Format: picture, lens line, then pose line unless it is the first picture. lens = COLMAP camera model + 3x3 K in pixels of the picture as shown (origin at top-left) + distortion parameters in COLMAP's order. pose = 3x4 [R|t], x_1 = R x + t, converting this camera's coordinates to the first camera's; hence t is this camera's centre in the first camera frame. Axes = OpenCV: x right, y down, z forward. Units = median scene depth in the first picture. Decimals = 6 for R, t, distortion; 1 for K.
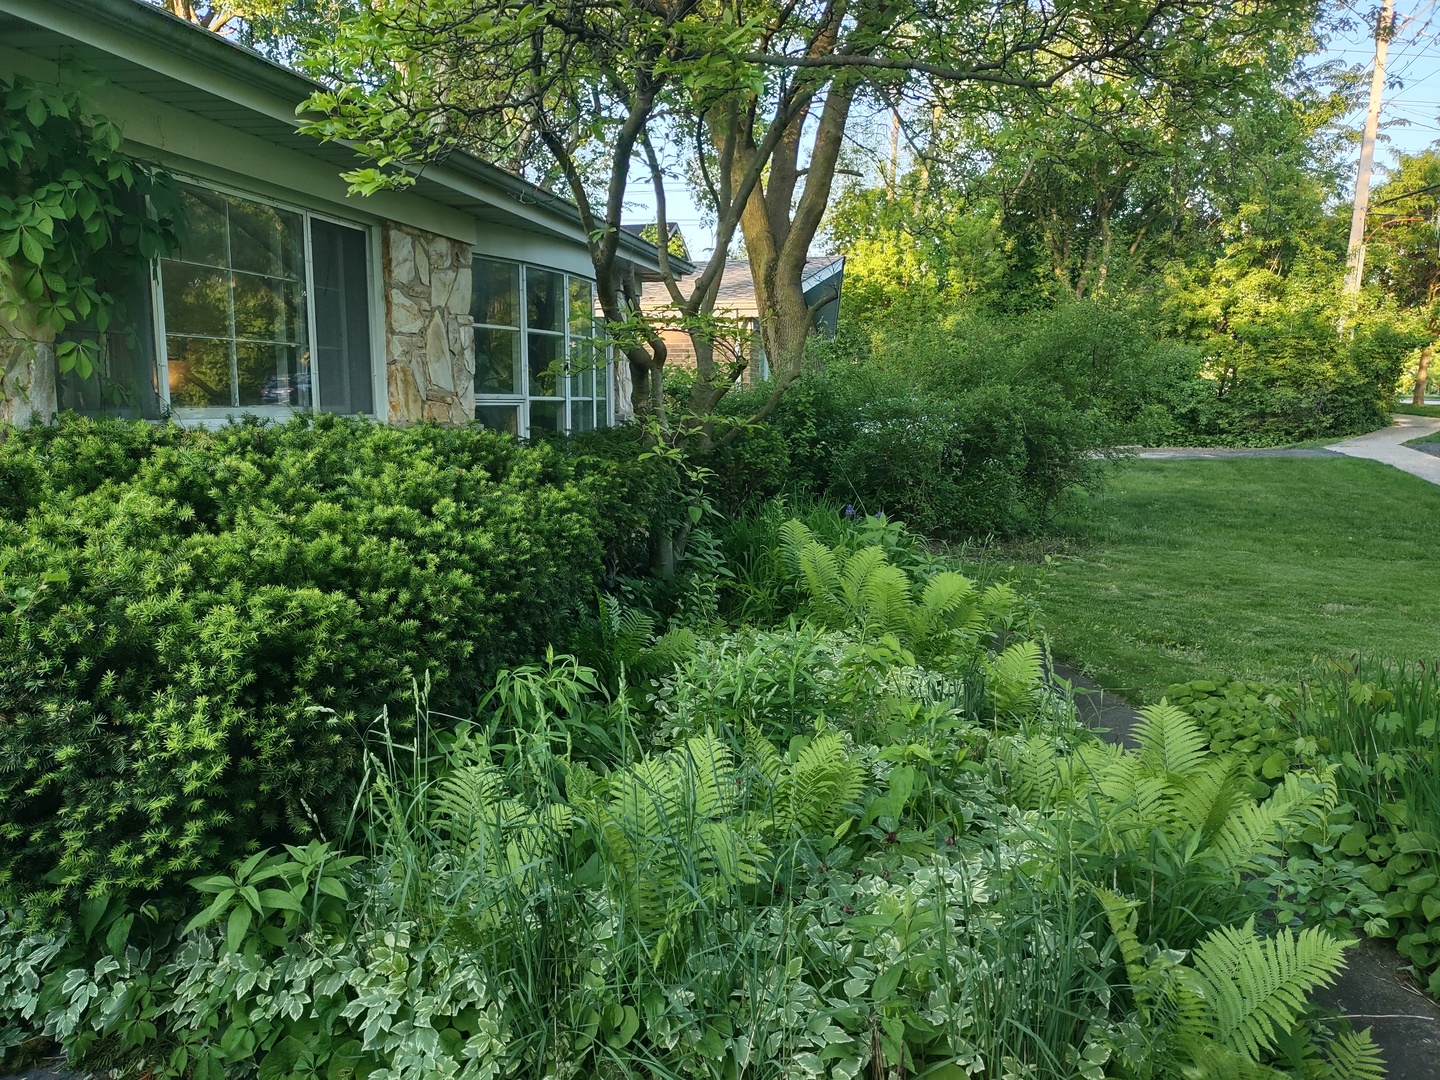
lens RADIAL K [[1071.3, 0, 720.0], [0, 1071.3, 540.0], [0, 0, 1]] dist [0.025683, -0.022652]
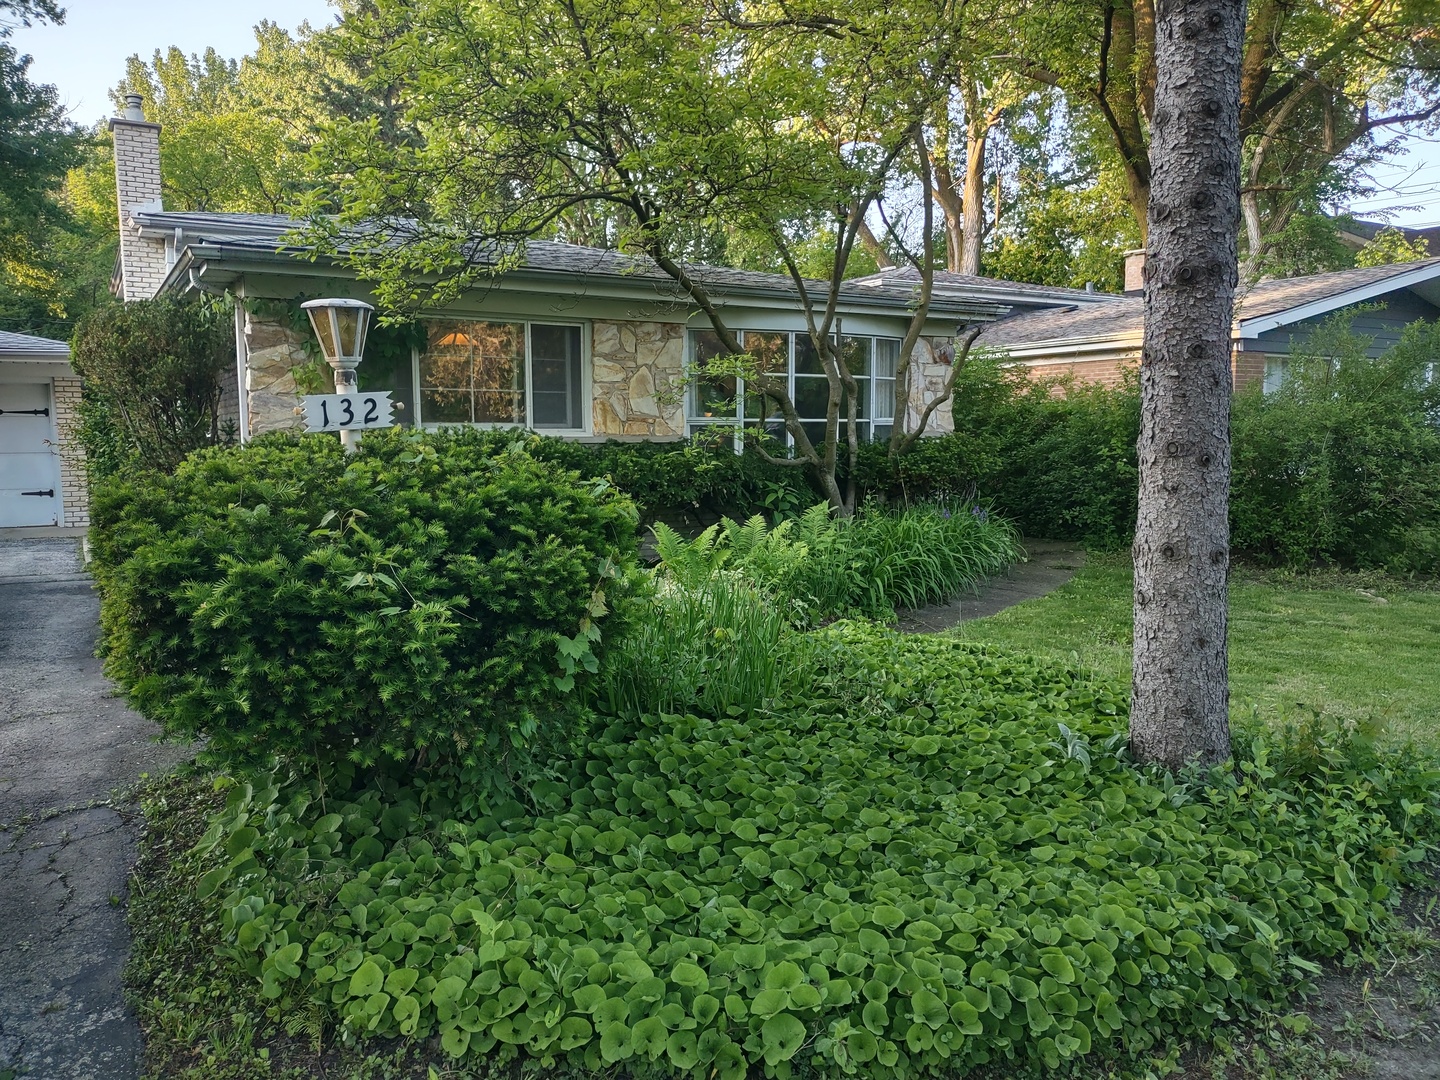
lens RADIAL K [[1071.3, 0, 720.0], [0, 1071.3, 540.0], [0, 0, 1]] dist [0.025683, -0.022652]
pose [[0.712307, 0.082138, -0.697045, 1.031352], [-0.098035, 0.995037, 0.017072, 0.013017], [0.694988, 0.056175, 0.716824, -0.092485]]
